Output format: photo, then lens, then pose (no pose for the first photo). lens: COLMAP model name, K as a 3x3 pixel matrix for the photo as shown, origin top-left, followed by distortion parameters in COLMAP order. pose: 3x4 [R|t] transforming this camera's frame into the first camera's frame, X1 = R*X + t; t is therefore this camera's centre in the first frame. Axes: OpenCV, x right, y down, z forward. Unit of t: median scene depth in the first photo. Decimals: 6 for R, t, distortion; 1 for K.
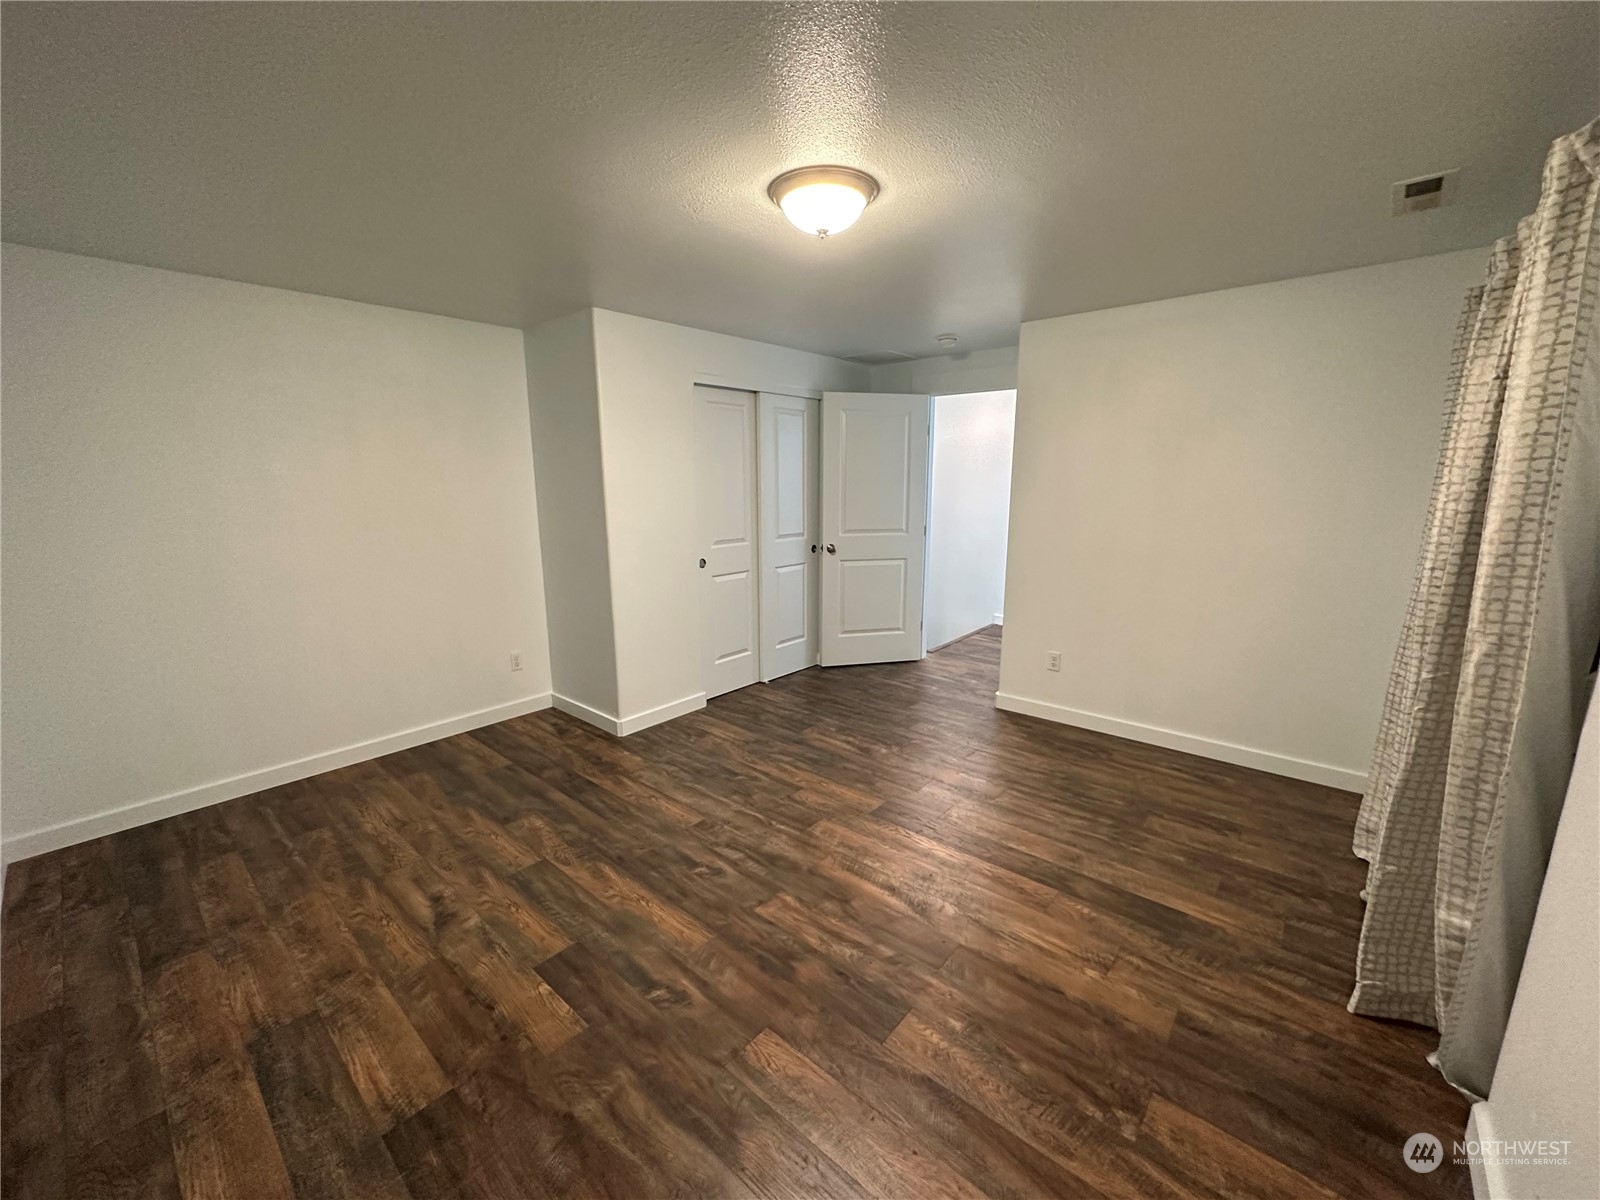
lens RADIAL K [[633.2, 0, 800.0], [0, 633.2, 600.0], [0, 0, 1]] dist [-0.000691, -0.000211]
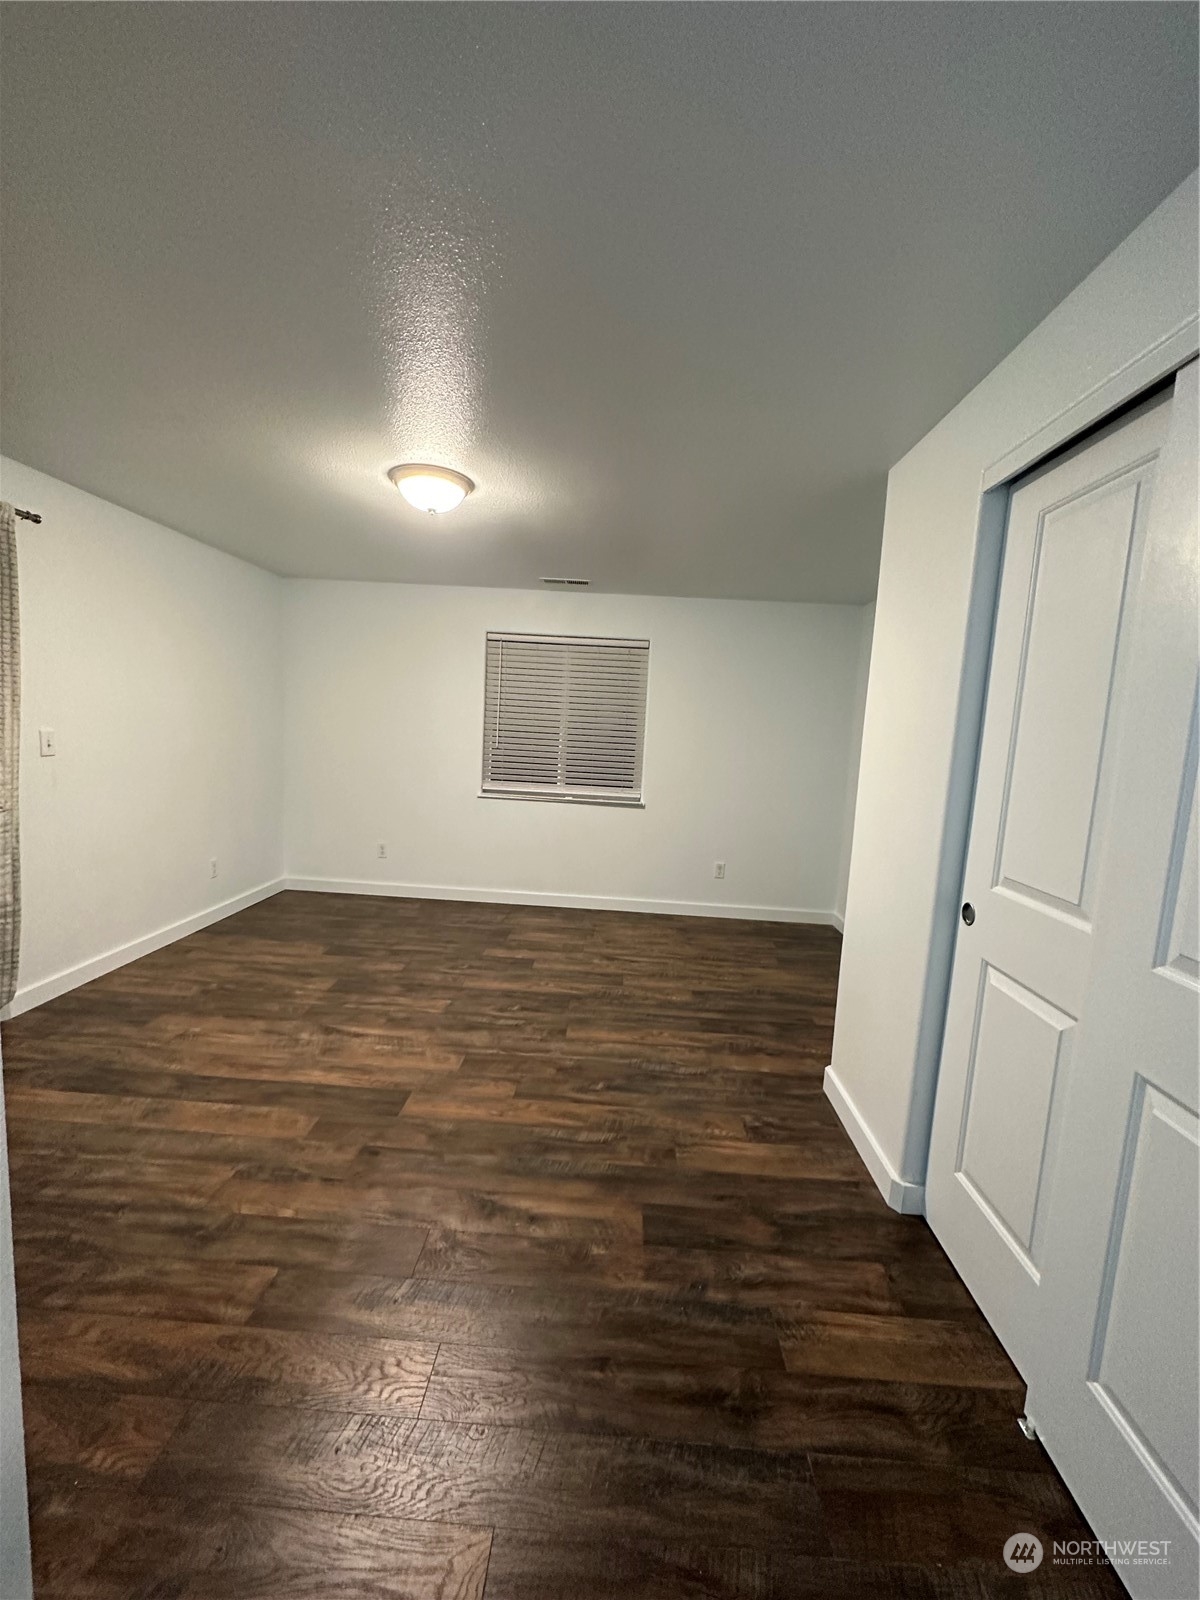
lens RADIAL K [[633.2, 0, 600.0], [0, 633.2, 800.0], [0, 0, 1]] dist [-0.000691, -0.000211]
pose [[-0.777167, 0.035405, -0.628298, 0.468974], [-0.168658, 0.950171, 0.262163, -0.315452], [0.606273, 0.309712, -0.732470, 1.806557]]
